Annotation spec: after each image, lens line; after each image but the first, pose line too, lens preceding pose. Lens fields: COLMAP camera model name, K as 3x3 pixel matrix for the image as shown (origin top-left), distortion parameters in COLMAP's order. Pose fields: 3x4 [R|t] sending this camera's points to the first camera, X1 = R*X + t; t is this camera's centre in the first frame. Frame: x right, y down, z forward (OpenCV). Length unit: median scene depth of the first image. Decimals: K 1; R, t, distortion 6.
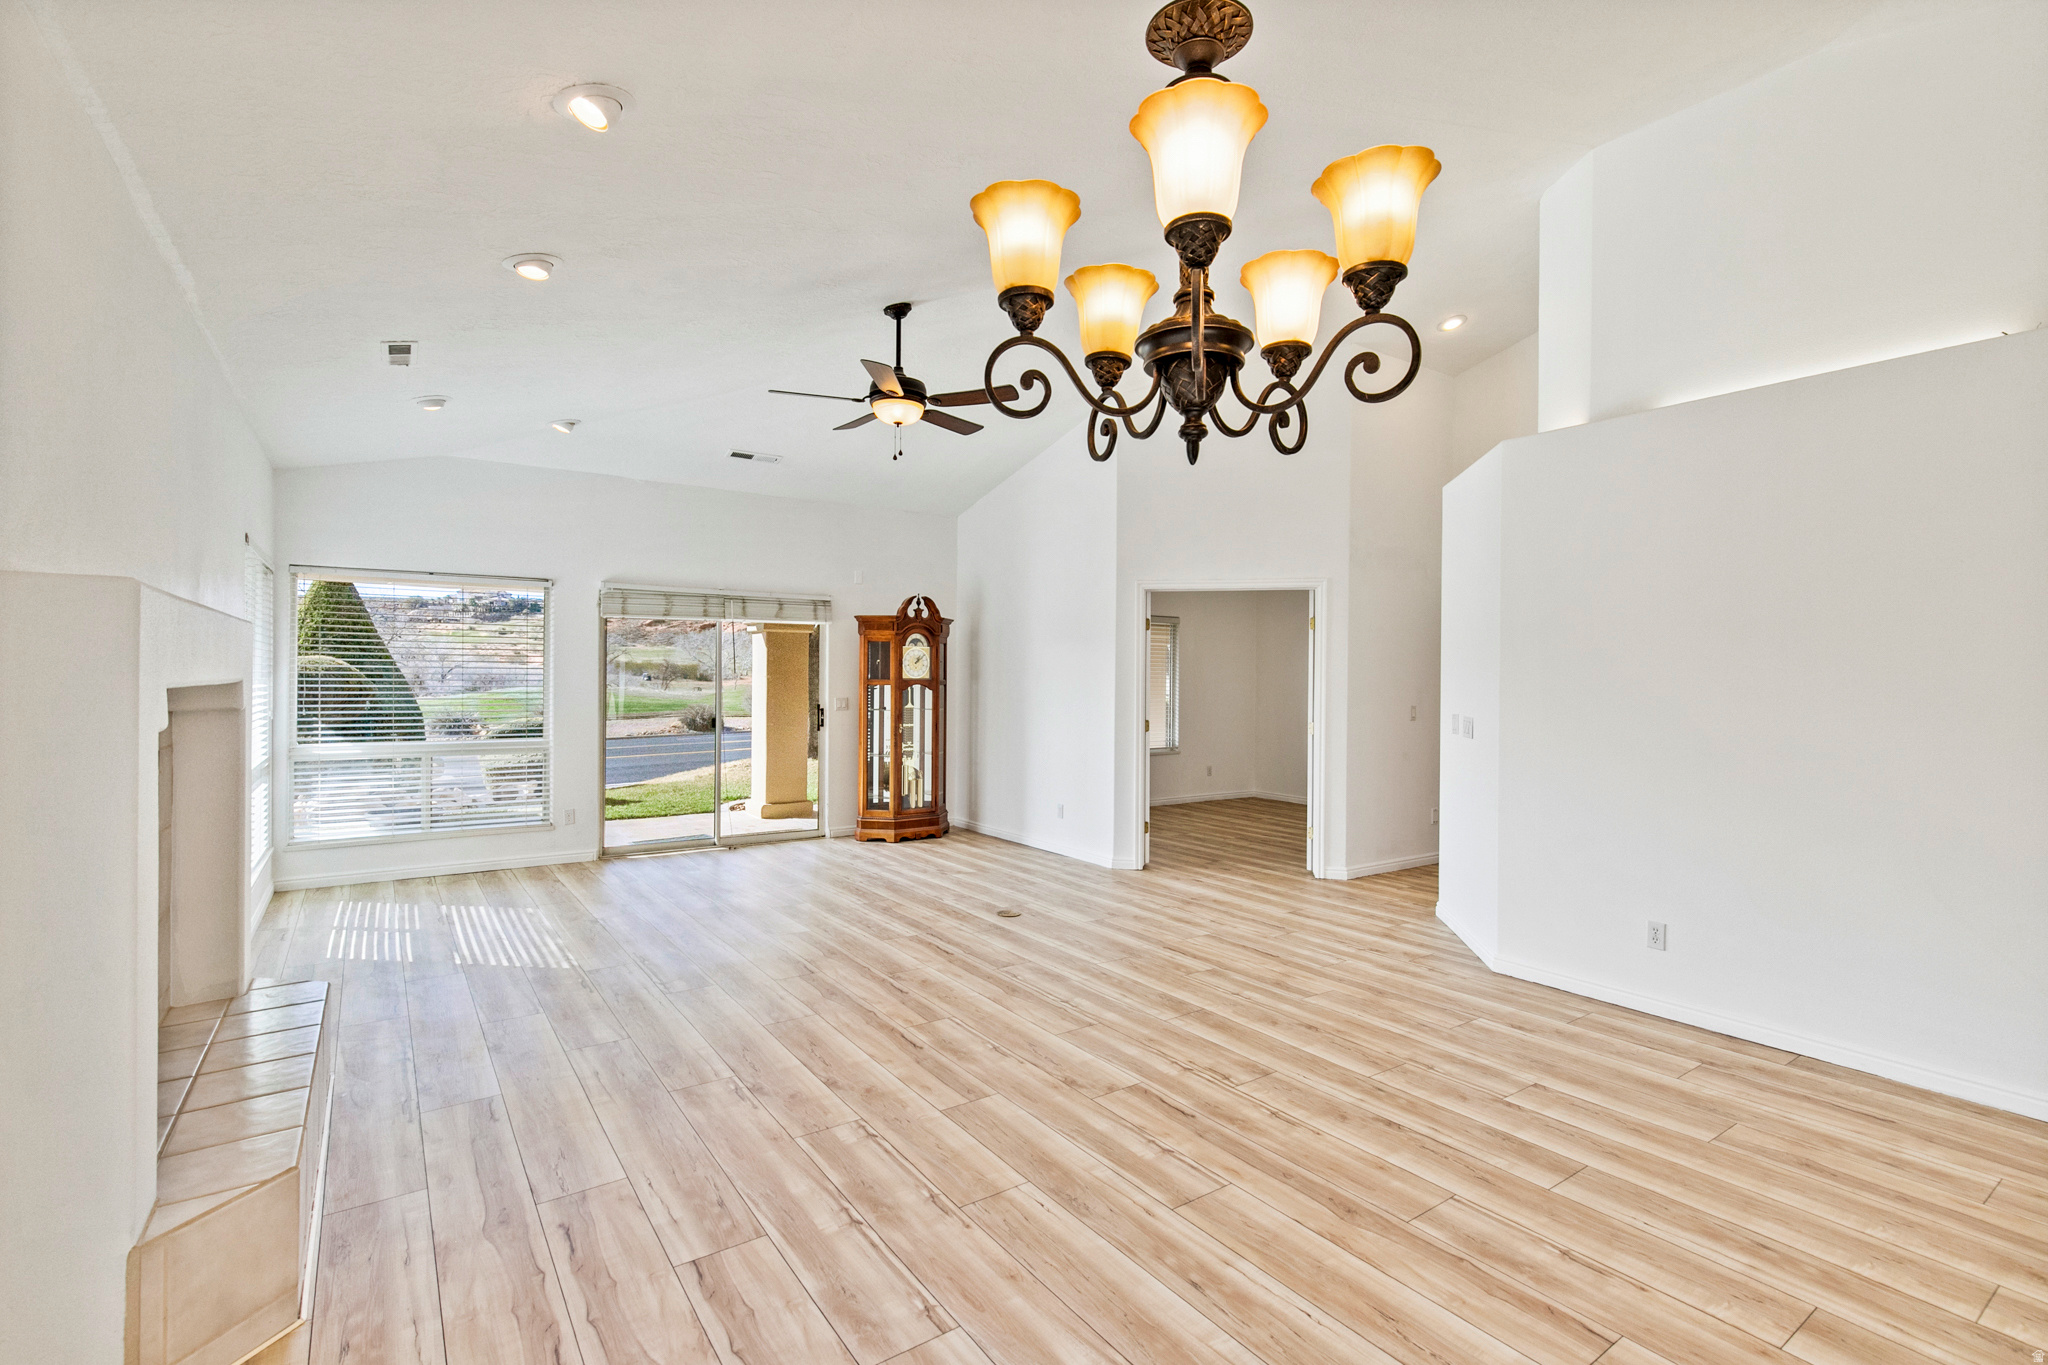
lens RADIAL K [[939.1, 0, 1024.0], [0, 939.1, 682.5], [0, 0, 1]] dist [0.009412, -0.000060]
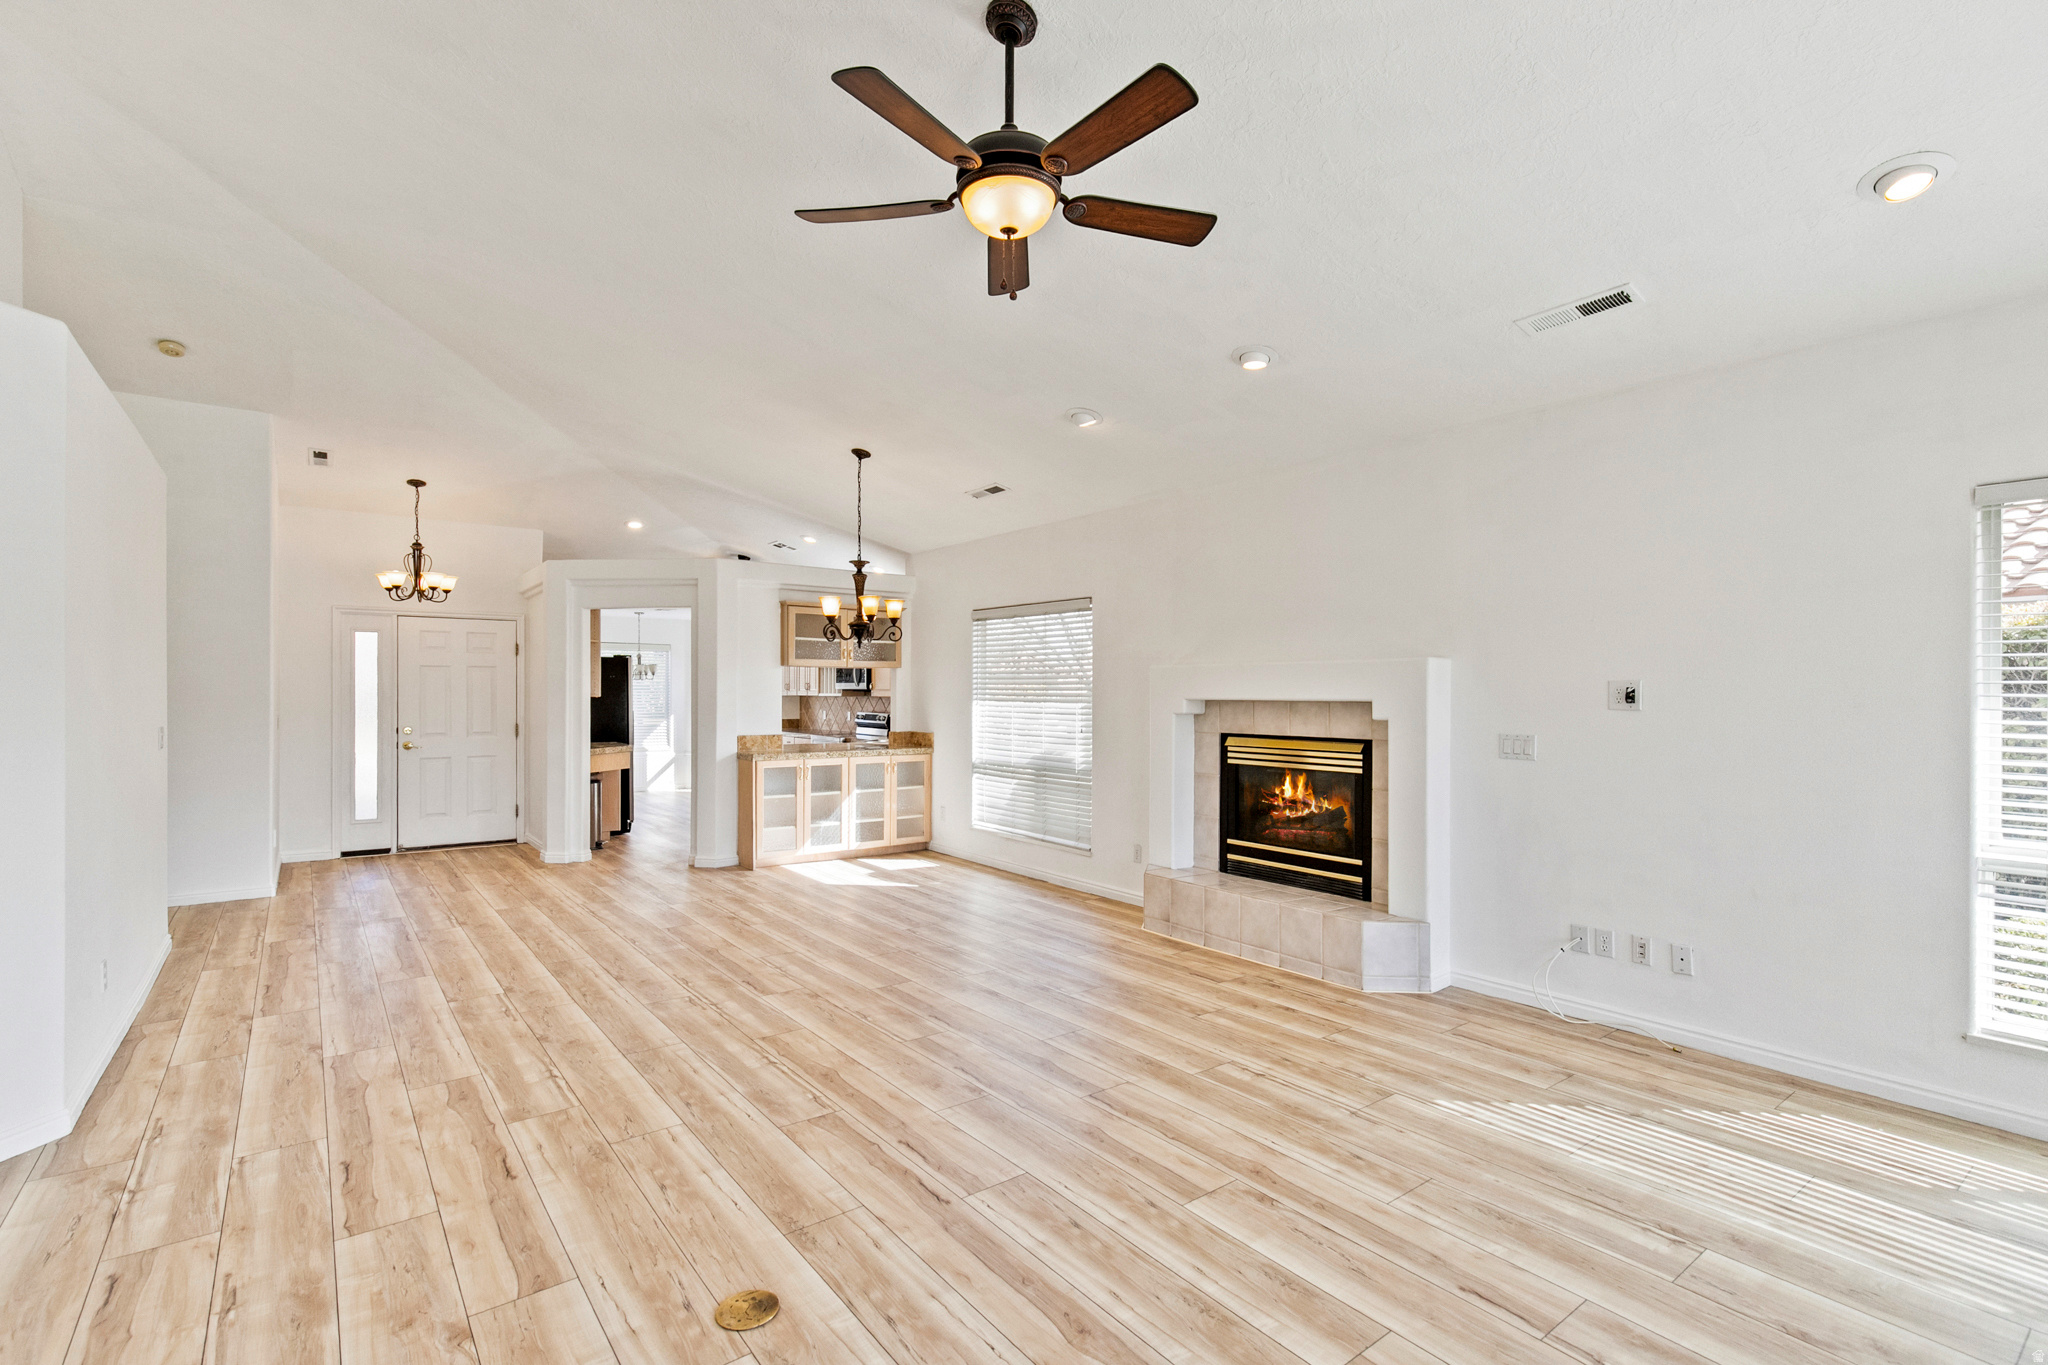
lens RADIAL K [[937.7, 0, 1031.0], [0, 937.7, 693.0], [0, 0, 1]] dist [0.007676, 0.000270]
pose [[-0.998599, -0.011284, -0.051696, -0.153923], [-0.011710, 0.999900, 0.007939, -0.015430], [0.051601, 0.008534, -0.998631, 1.961810]]
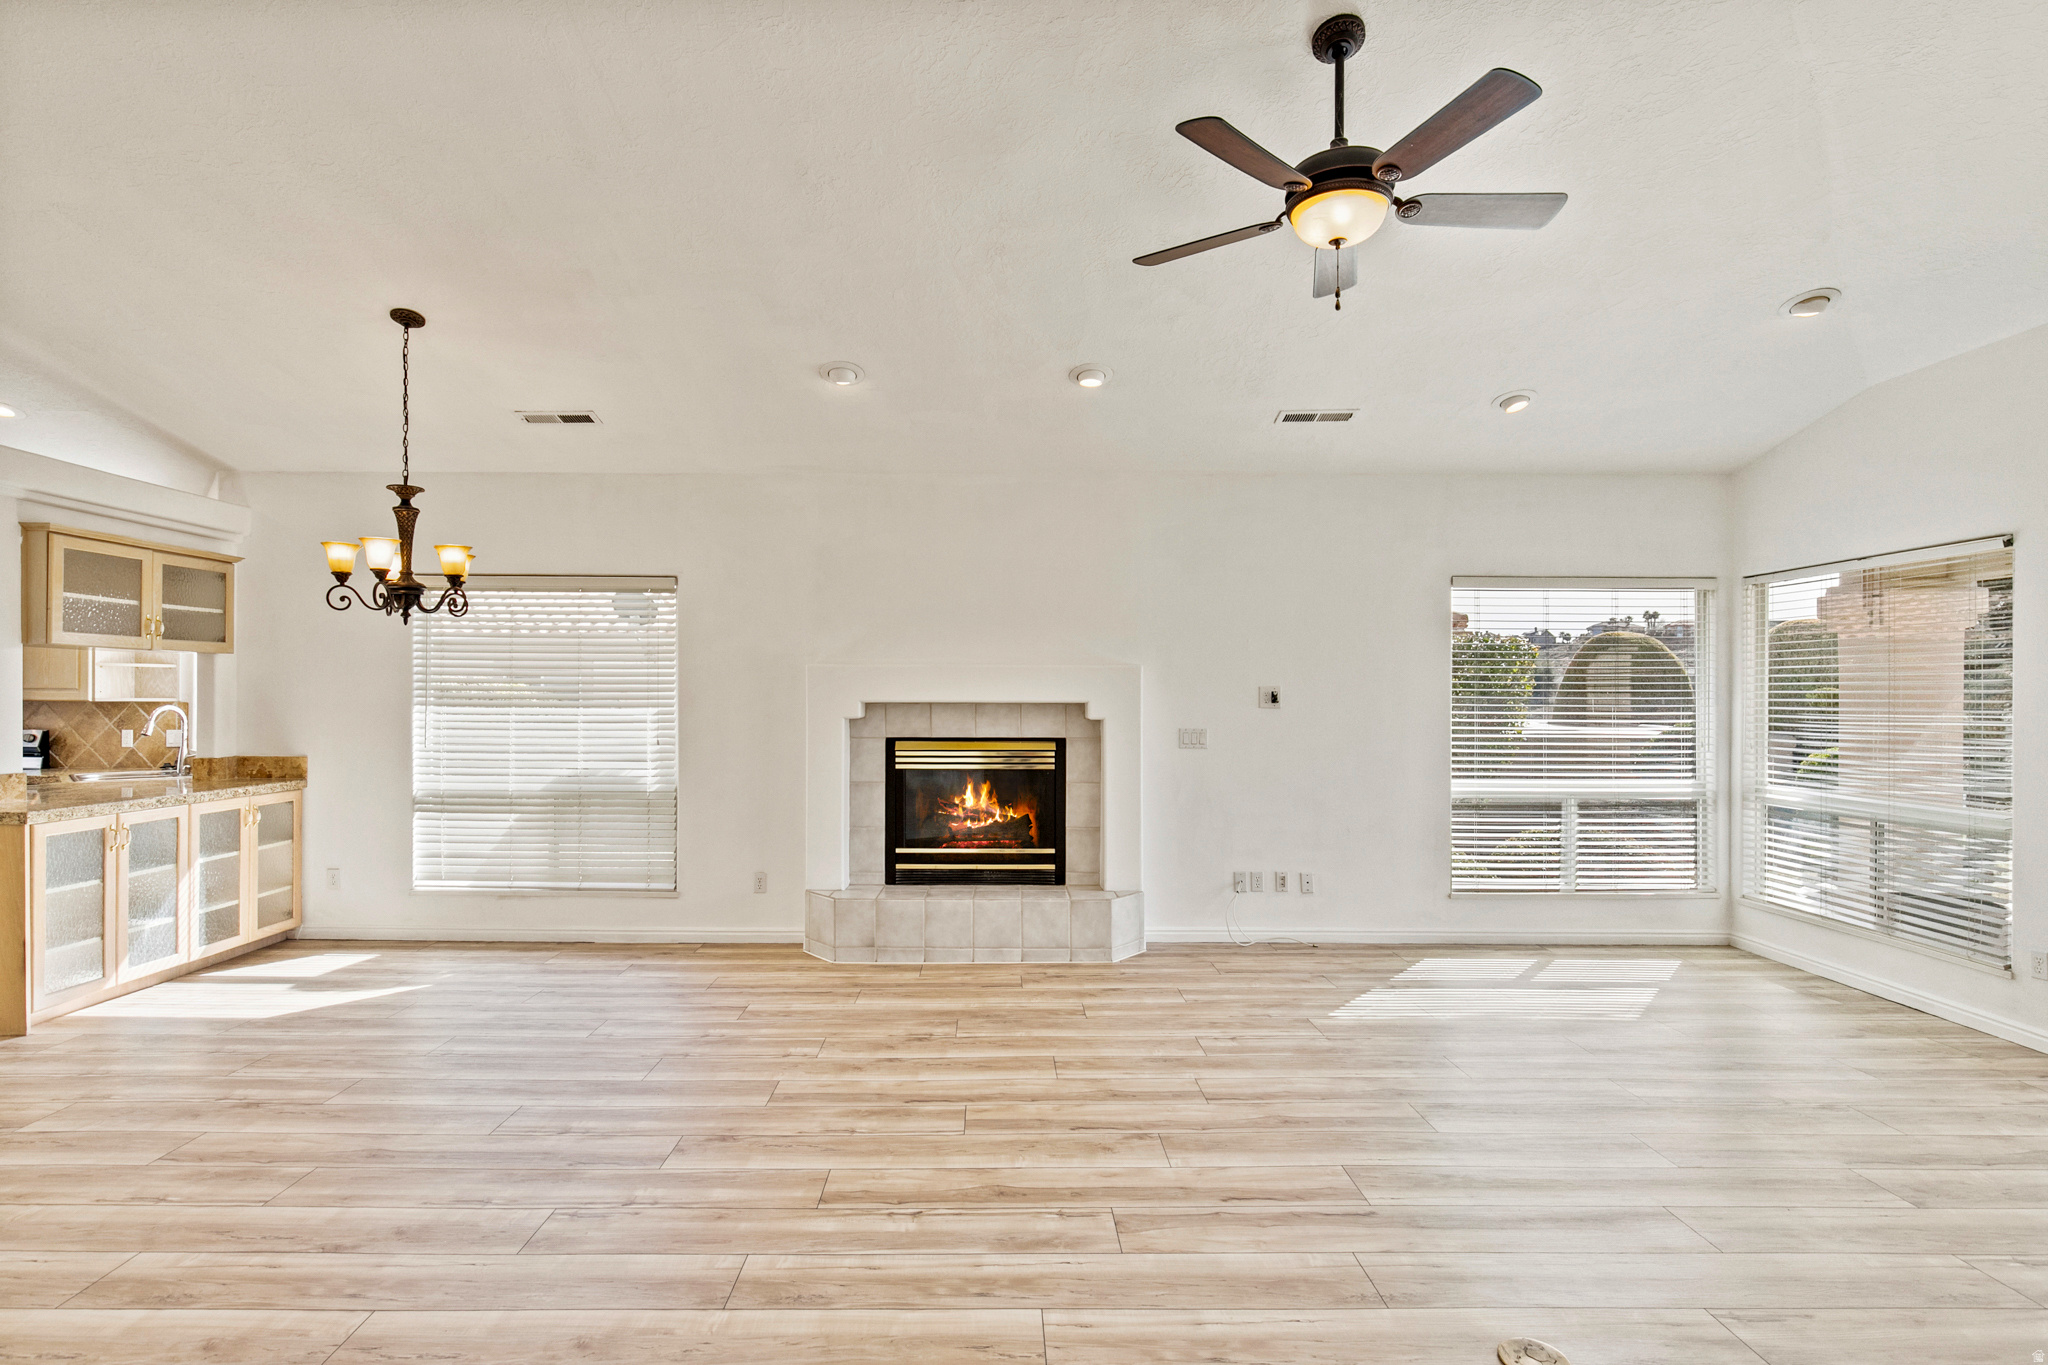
lens RADIAL K [[990.8, 0, 993.8], [0, 990.8, 695.6], [0, 0, 1]] dist [-0.002029, -0.000849]
pose [[-0.567683, -0.009838, -0.823188, 0.584733], [-0.014455, 0.999894, -0.001981, -0.006009], [0.823120, 0.010774, -0.567765, 1.472584]]
